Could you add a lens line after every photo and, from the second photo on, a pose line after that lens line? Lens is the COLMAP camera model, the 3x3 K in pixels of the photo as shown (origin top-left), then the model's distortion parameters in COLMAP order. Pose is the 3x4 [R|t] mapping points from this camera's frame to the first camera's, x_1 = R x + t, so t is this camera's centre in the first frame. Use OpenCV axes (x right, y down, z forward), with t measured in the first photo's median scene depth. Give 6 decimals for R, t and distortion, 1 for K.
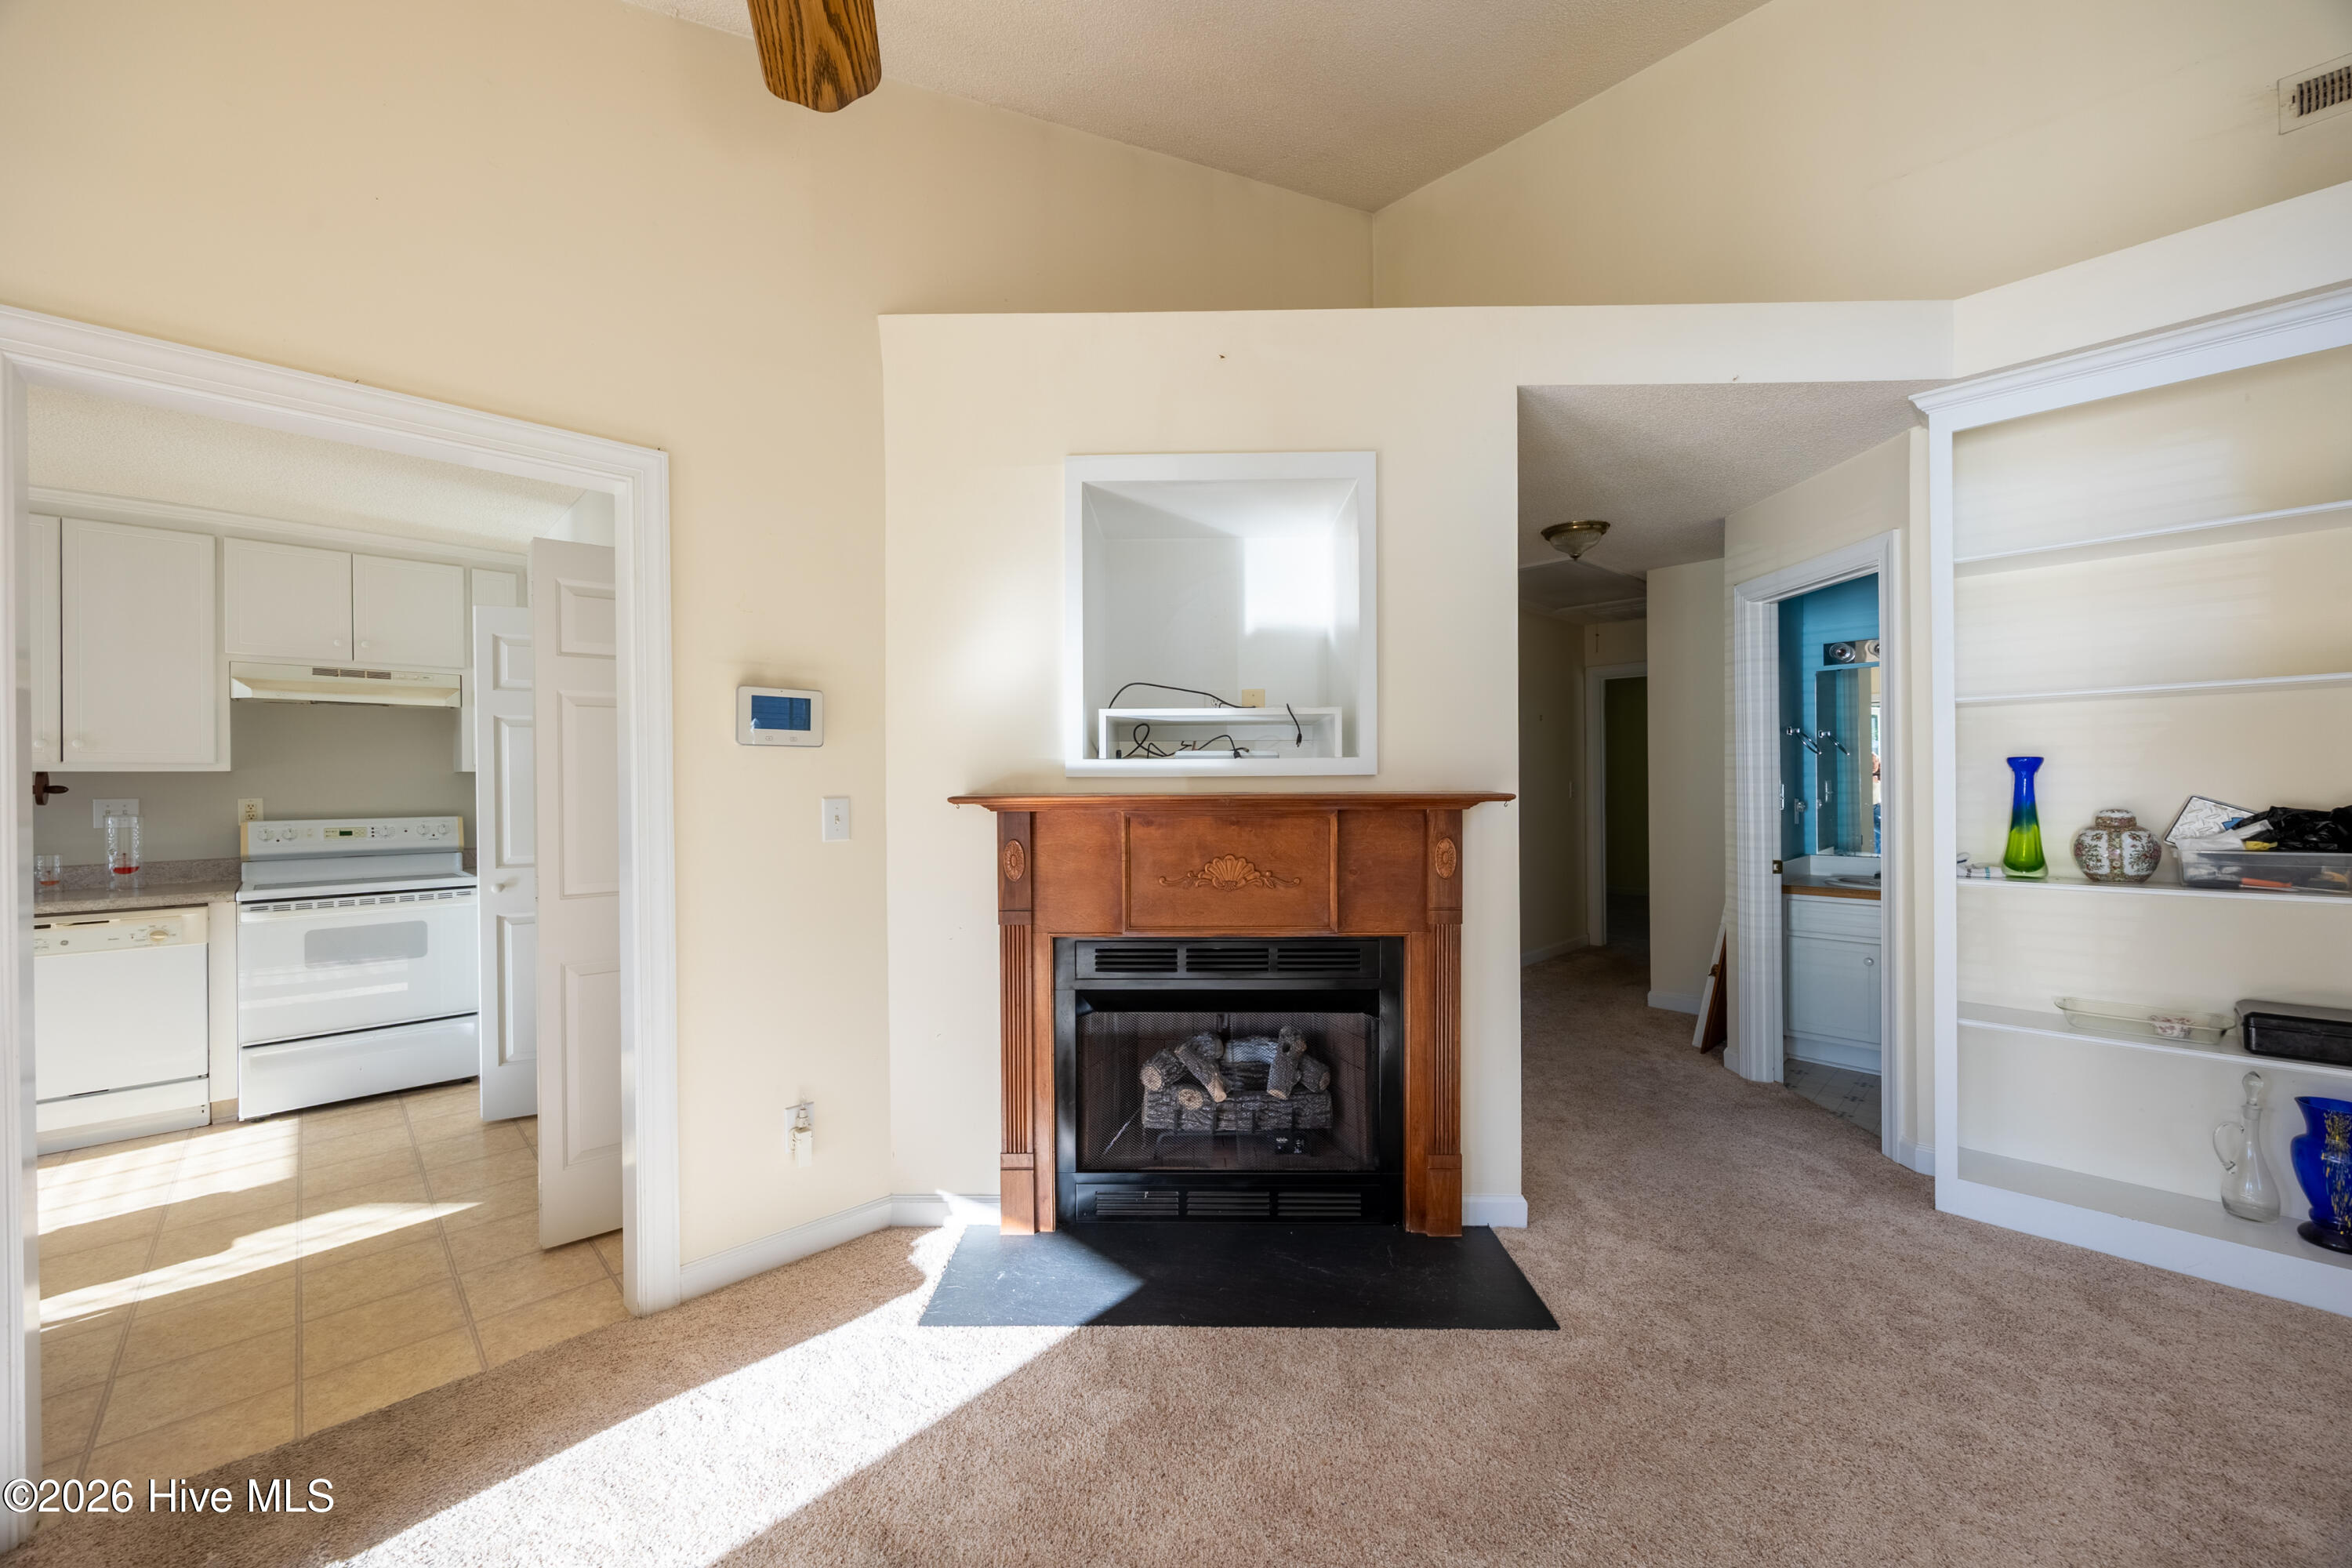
lens RADIAL K [[908.0, 0, 1142.7], [0, 908.0, 781.2], [0, 0, 1]] dist [-0.000315, 0.000271]
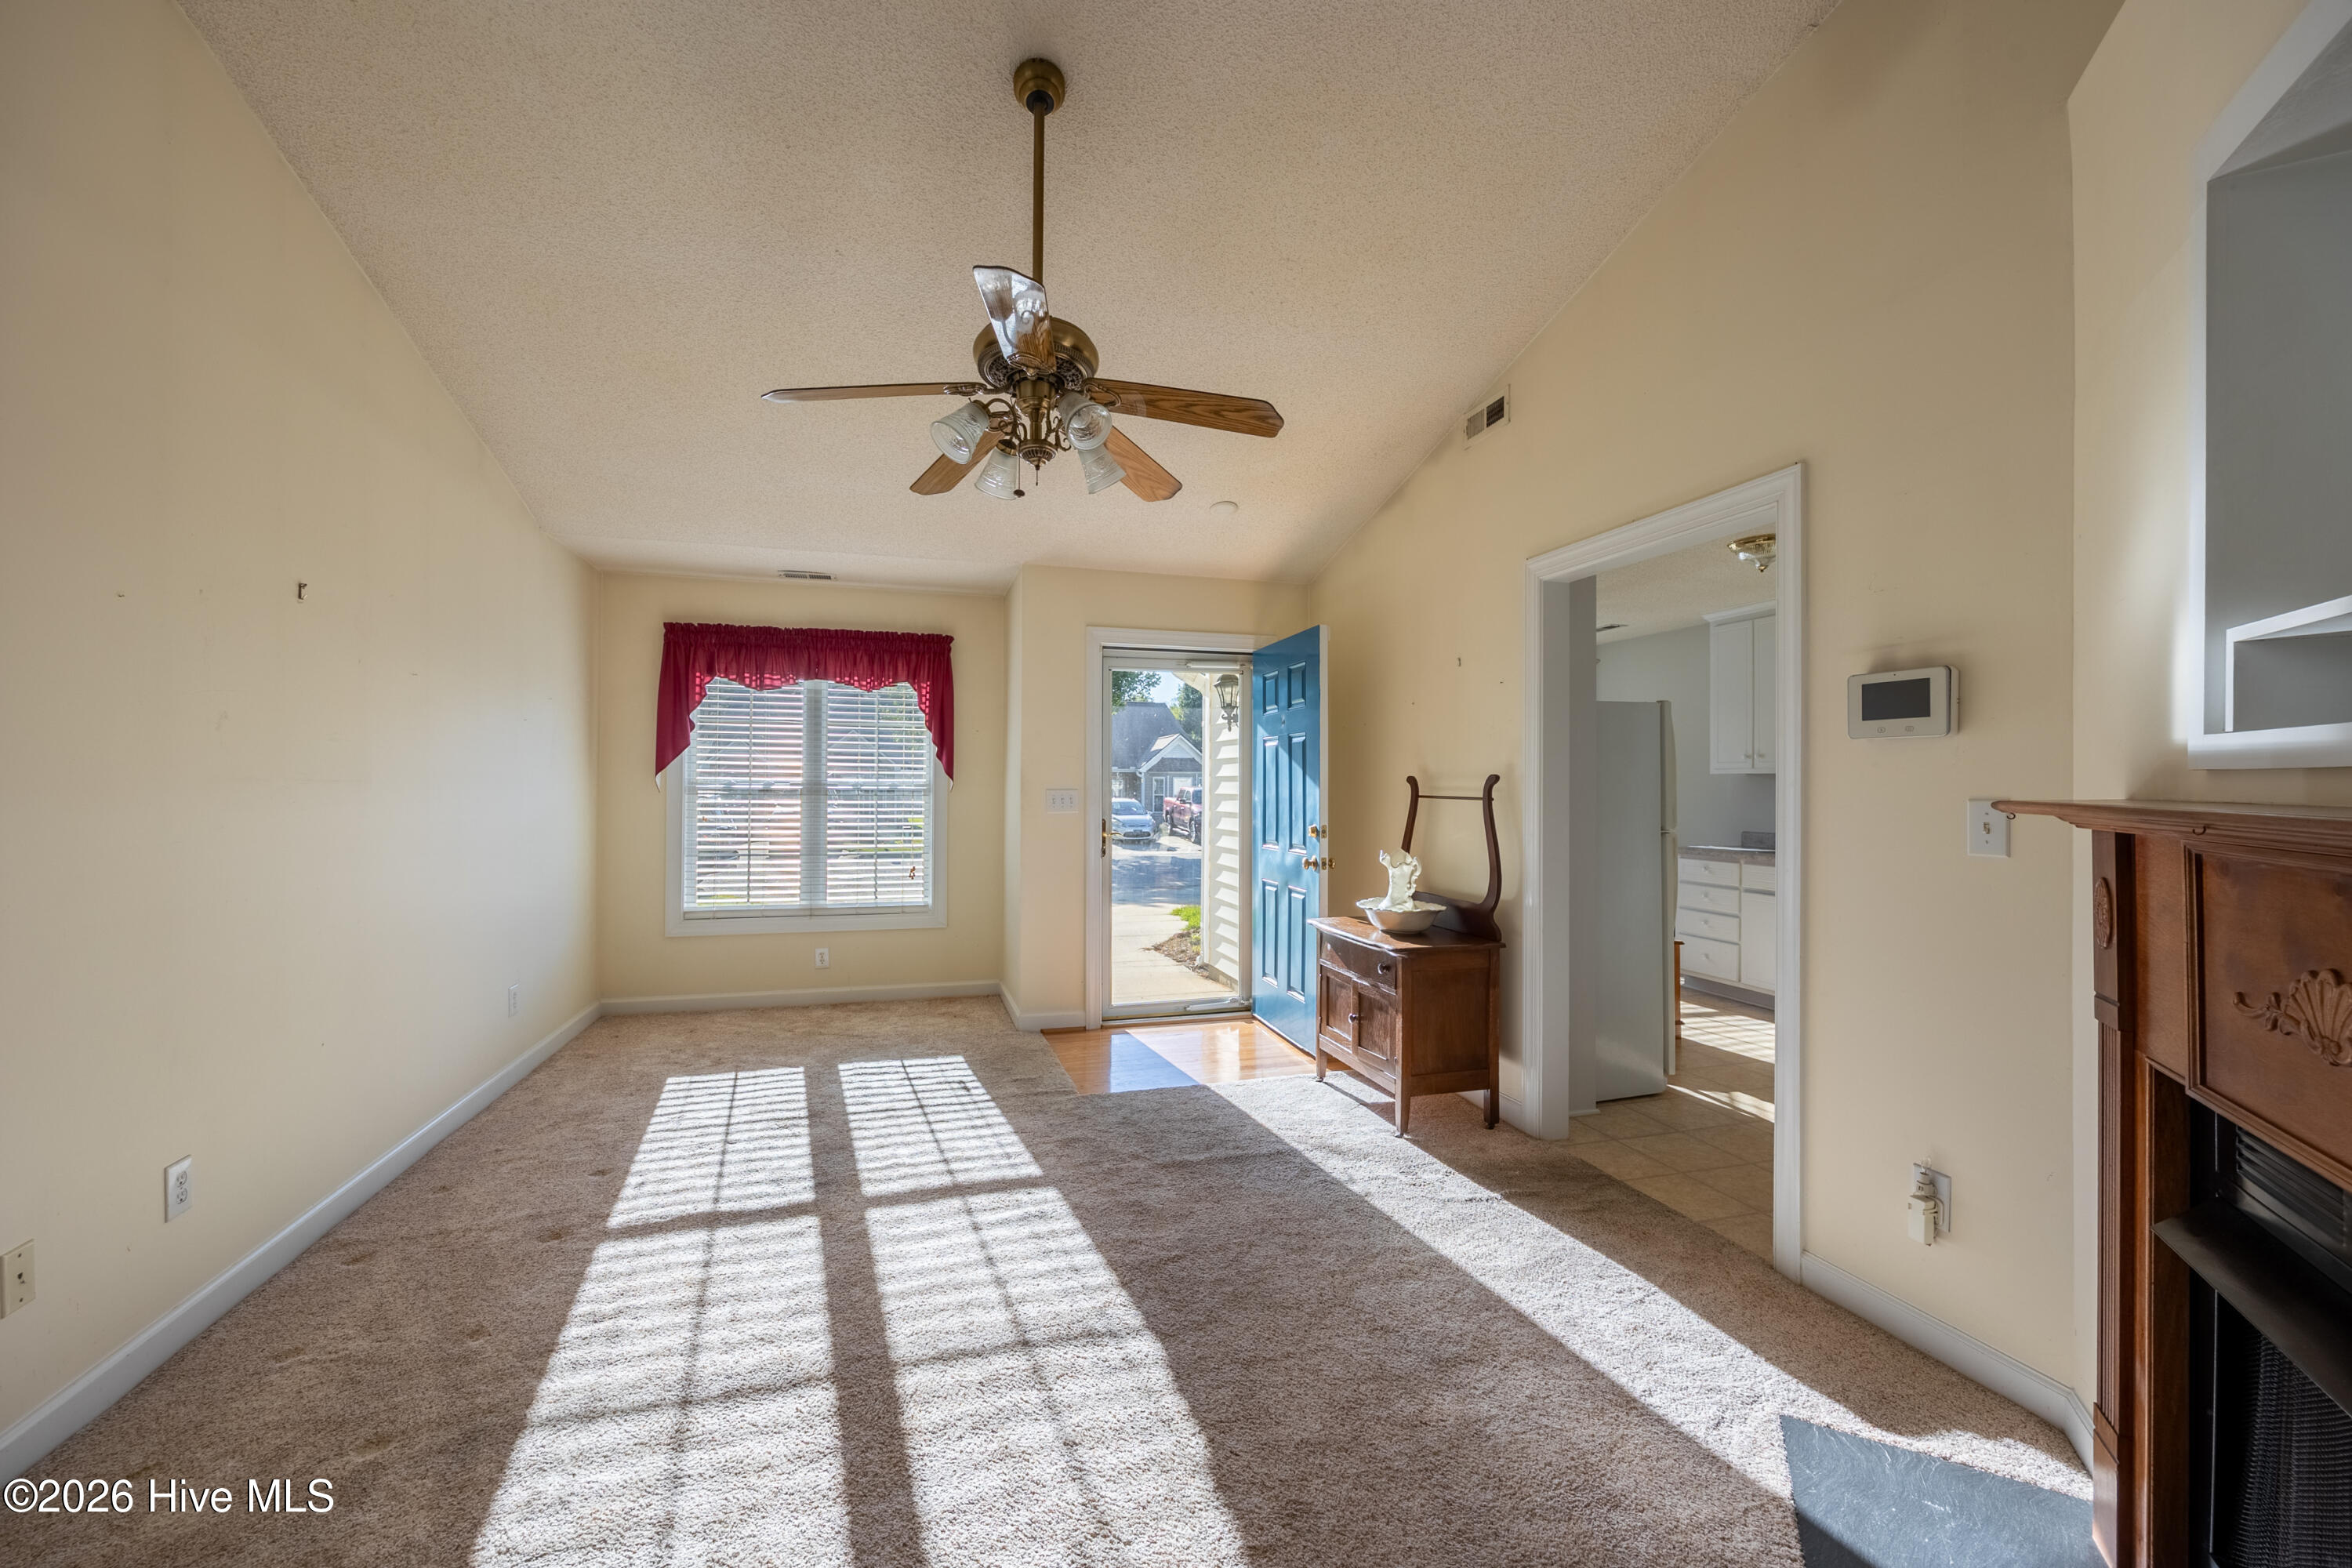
lens RADIAL K [[916.3, 0, 1176.0], [0, 916.3, 784.0], [0, 0, 1]] dist [-0.000391, -0.000021]
pose [[-0.434374, 0.003124, -0.900727, 0.639888], [-0.006441, 0.999958, 0.006574, 0.004087], [0.900710, 0.008657, -0.434335, 0.706192]]
